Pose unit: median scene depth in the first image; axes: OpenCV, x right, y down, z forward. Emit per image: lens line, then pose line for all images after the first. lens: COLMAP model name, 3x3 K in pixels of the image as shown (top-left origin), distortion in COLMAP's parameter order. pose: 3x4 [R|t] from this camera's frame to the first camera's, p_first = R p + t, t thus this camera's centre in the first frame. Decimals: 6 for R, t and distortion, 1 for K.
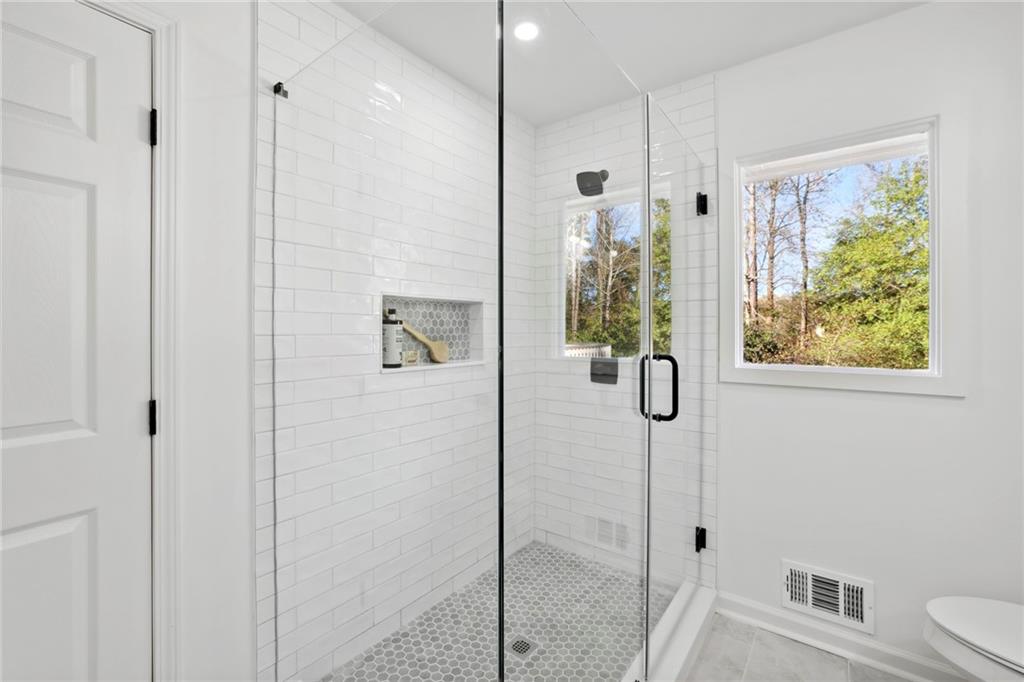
lens RADIAL K [[448.0, 0, 514.1], [0, 448.0, 336.8], [0, 0, 1]] dist [-0.036522, 0.013442]
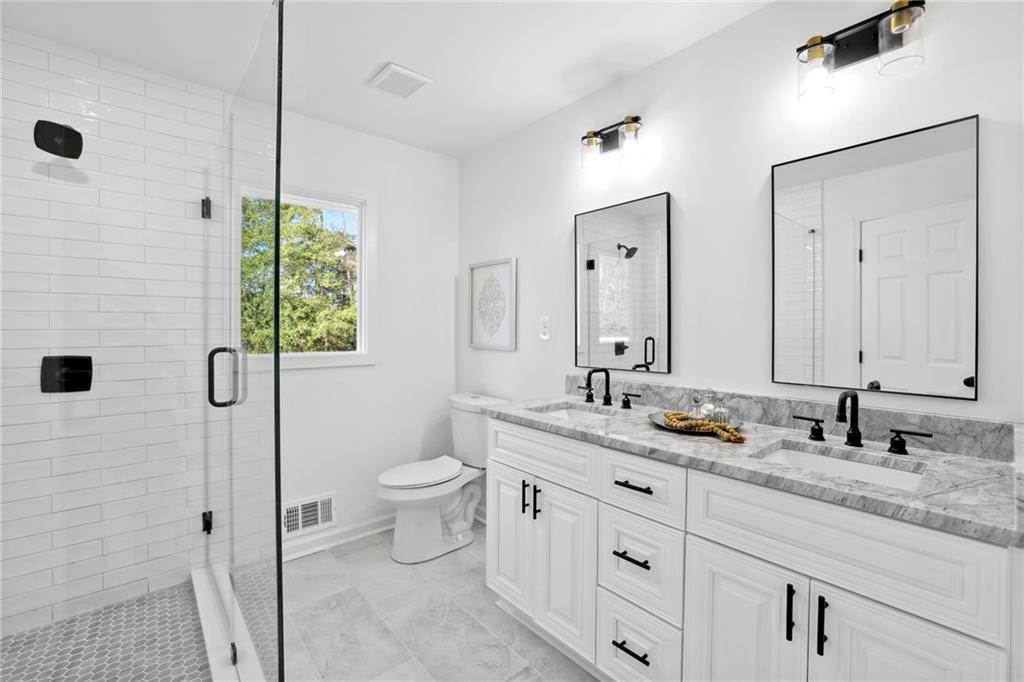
lens RADIAL K [[448.0, 0, 514.1], [0, 448.0, 336.8], [0, 0, 1]] dist [-0.036522, 0.013442]
pose [[0.209038, -0.020200, 0.977699, -0.521837], [0.011766, 0.999766, 0.018140, 0.000342], [-0.977837, 0.007712, 0.209227, 0.061550]]
